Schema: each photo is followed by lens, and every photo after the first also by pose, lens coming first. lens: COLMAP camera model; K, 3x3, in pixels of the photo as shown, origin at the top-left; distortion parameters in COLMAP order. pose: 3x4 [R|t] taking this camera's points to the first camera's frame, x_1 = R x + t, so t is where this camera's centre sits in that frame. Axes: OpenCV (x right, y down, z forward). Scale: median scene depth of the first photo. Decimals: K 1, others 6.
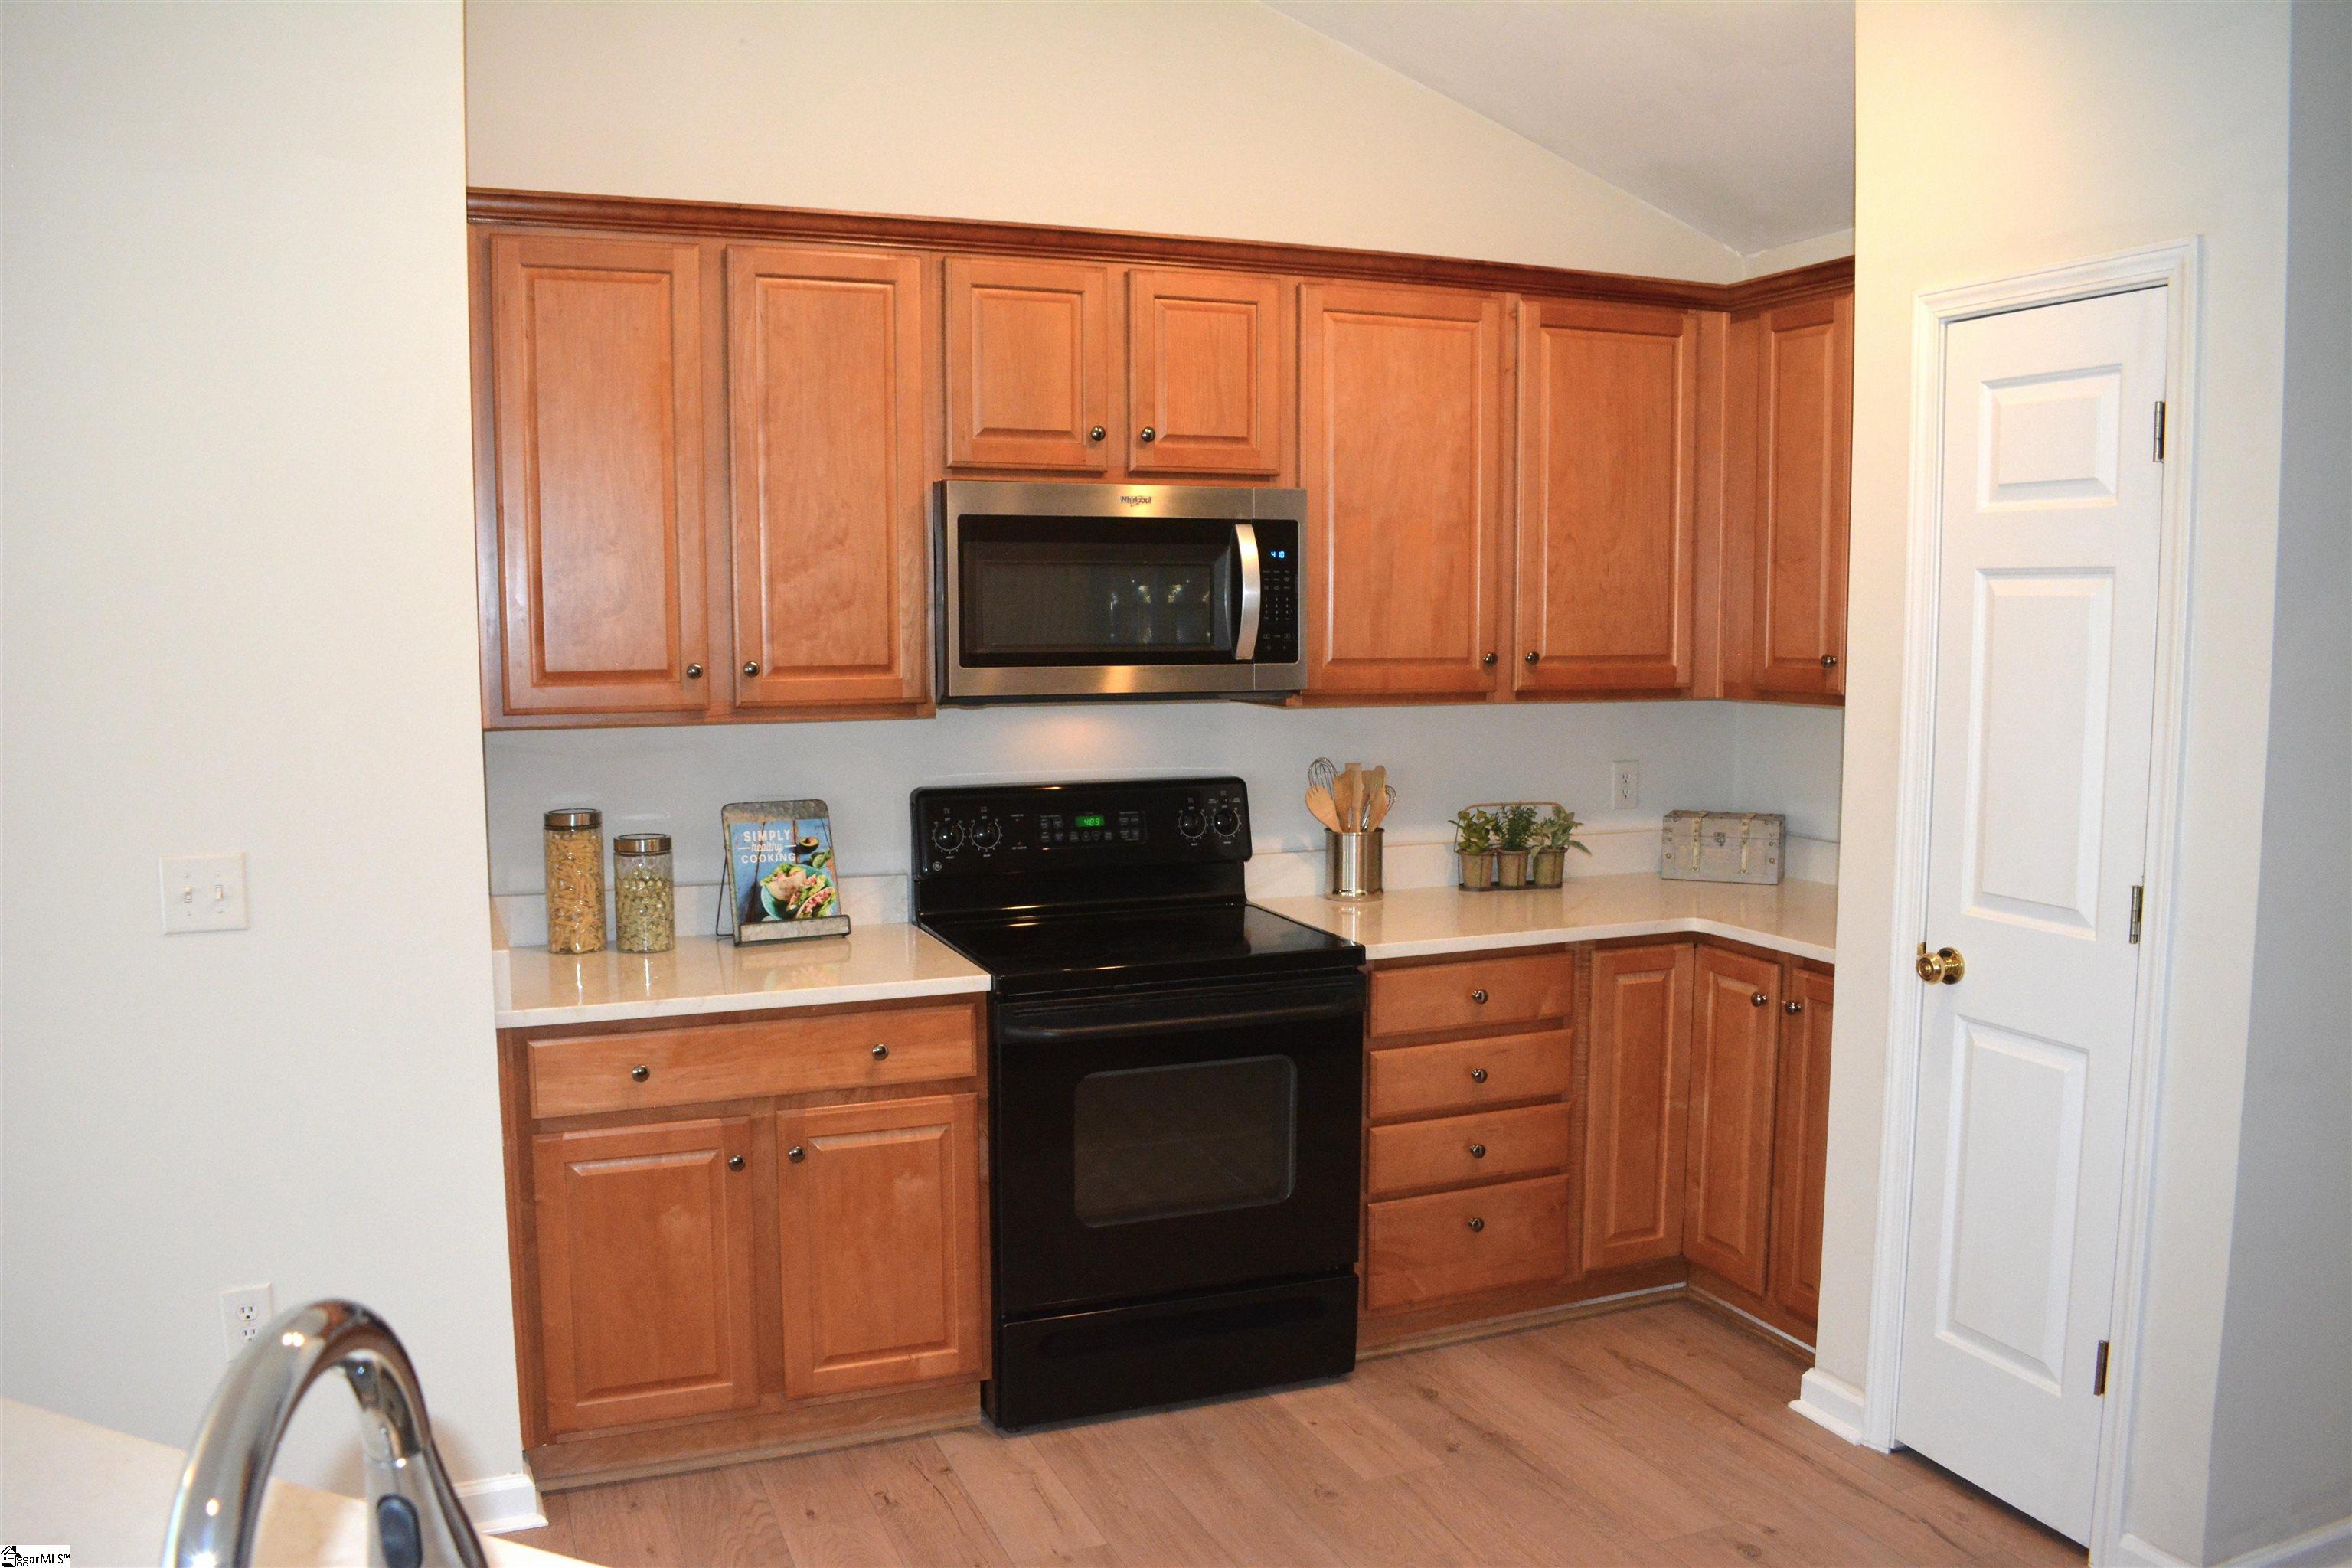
lens RADIAL K [[1839.9, 0, 1176.0], [0, 1839.9, 784.0], [0, 0, 1]] dist [-0.089123, 0.000289]
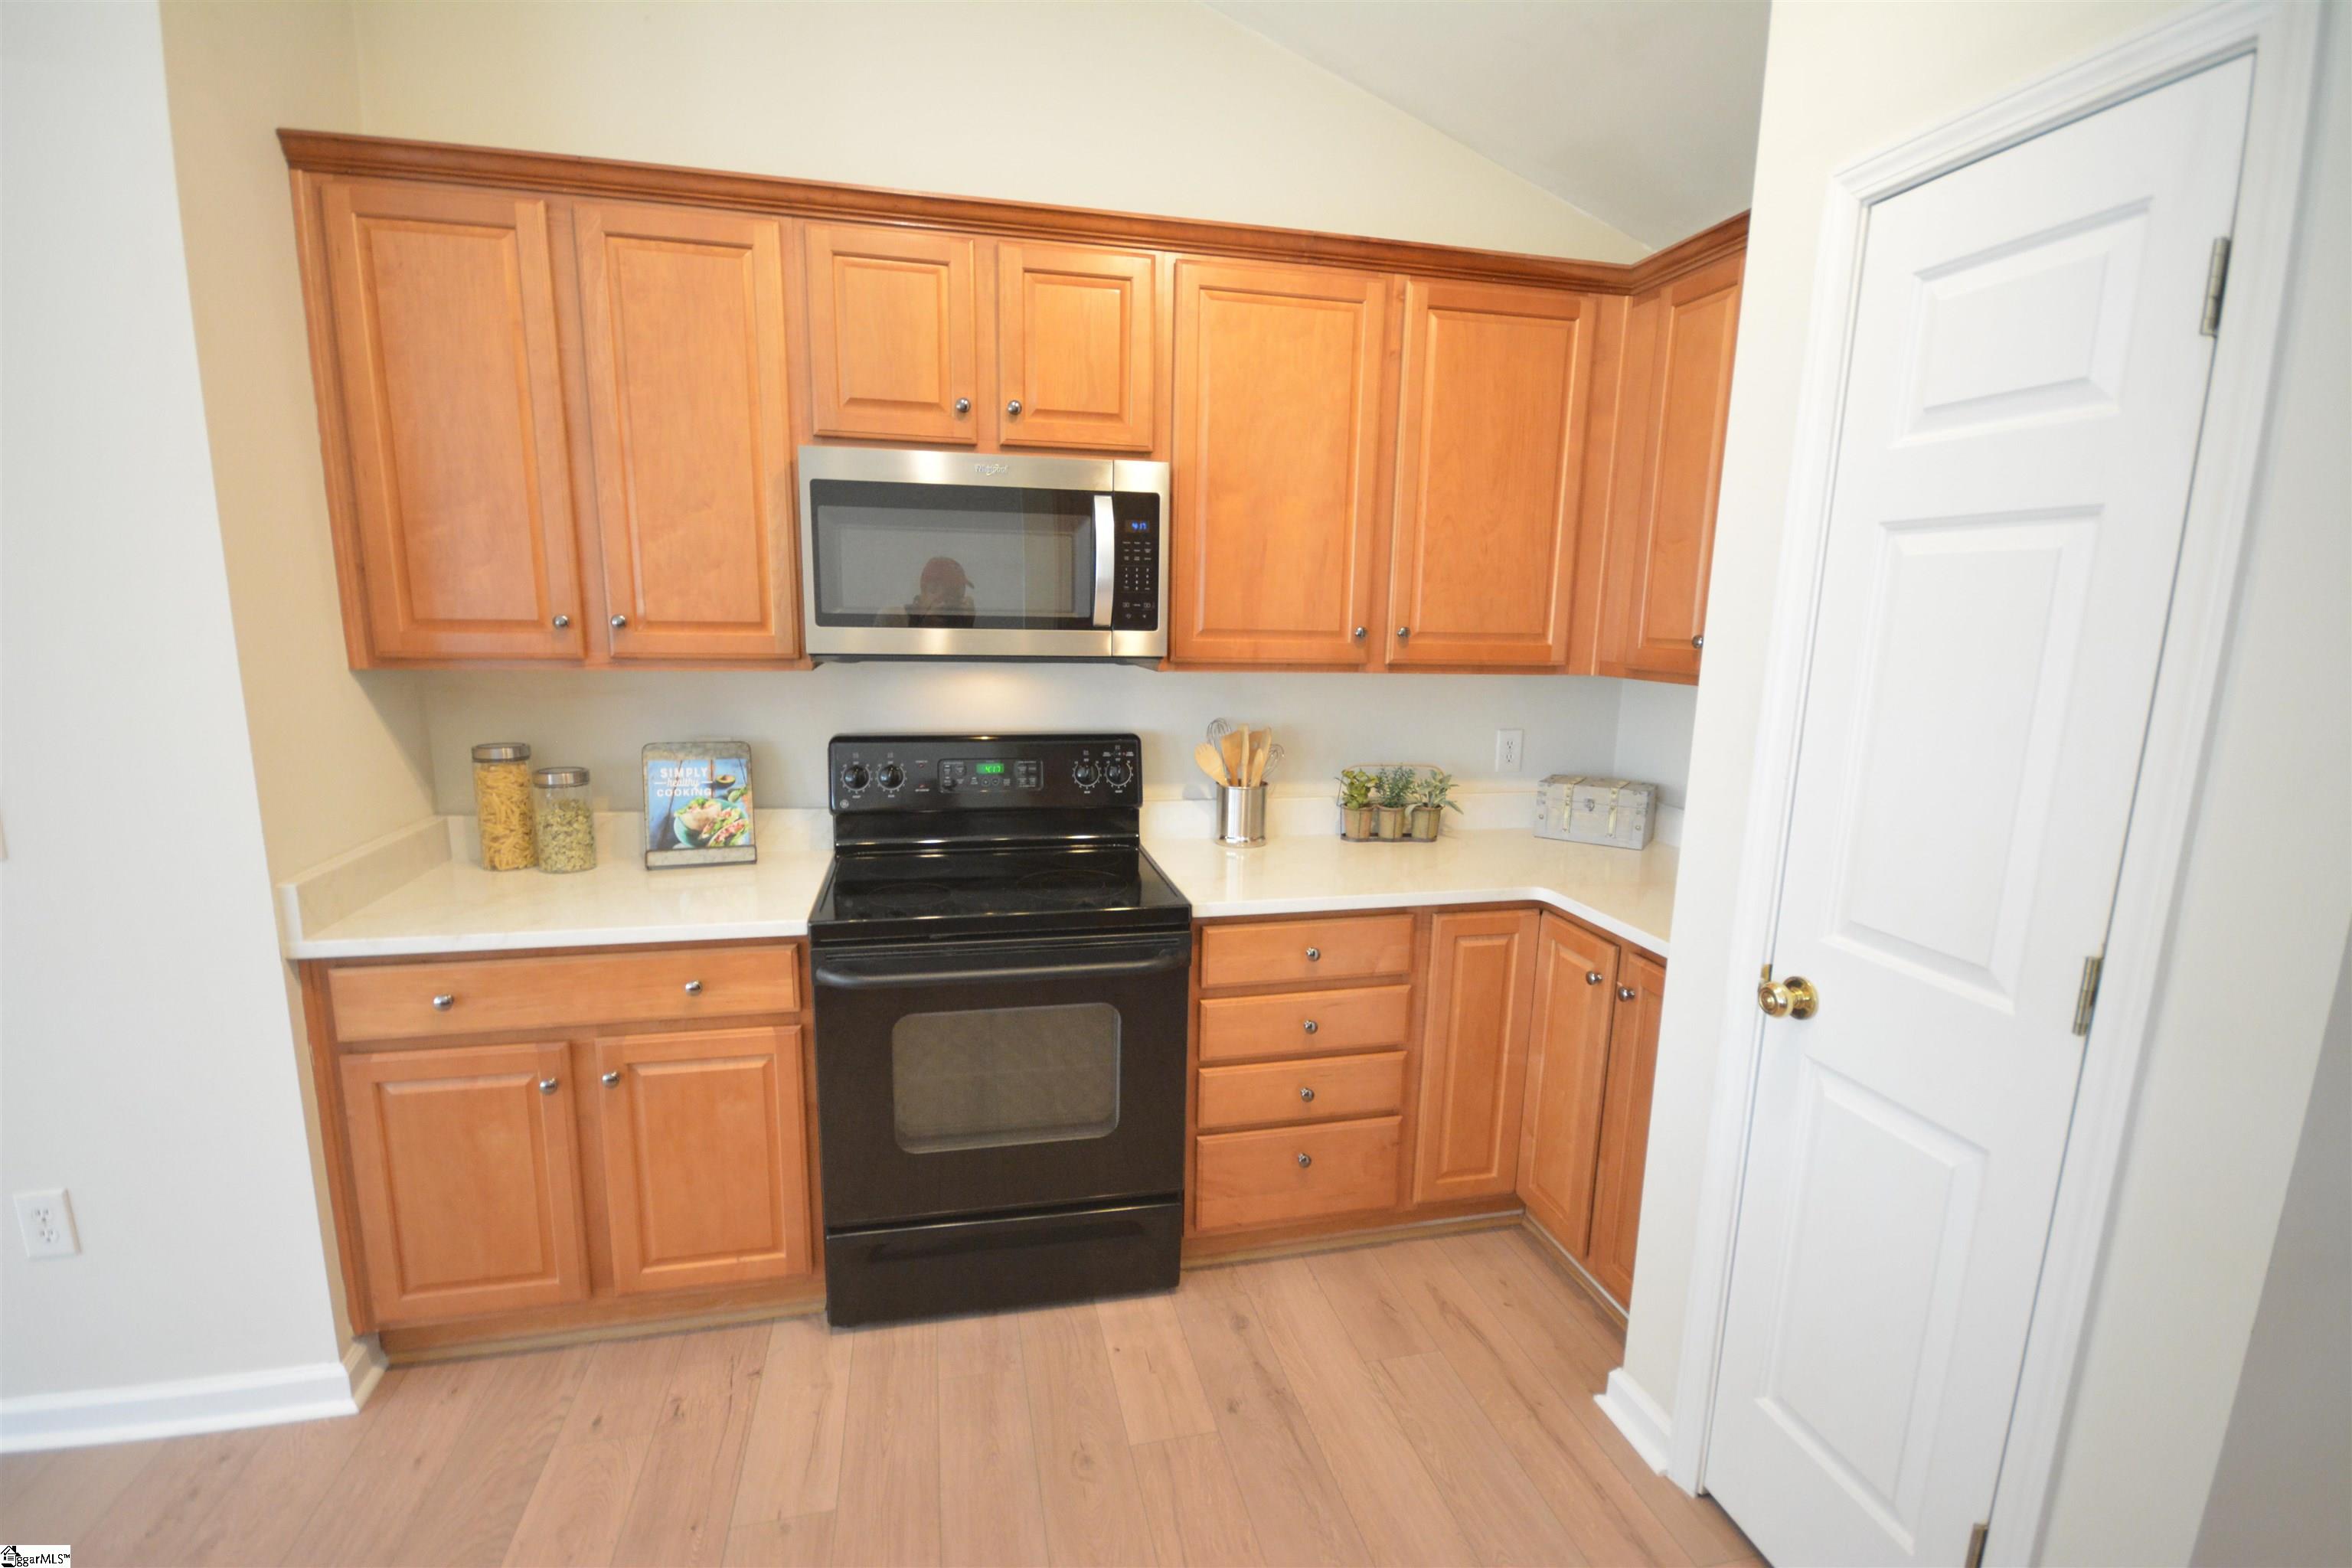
lens RADIAL K [[1052.4, 0, 1173.1], [0, 1052.4, 800.1], [0, 0, 1]] dist [0.000588, -0.000006]
pose [[0.986429, 0.048554, -0.156847, 0.177671], [-0.035568, 0.995783, 0.084566, -0.020572], [0.160291, -0.077840, 0.983996, 0.399011]]
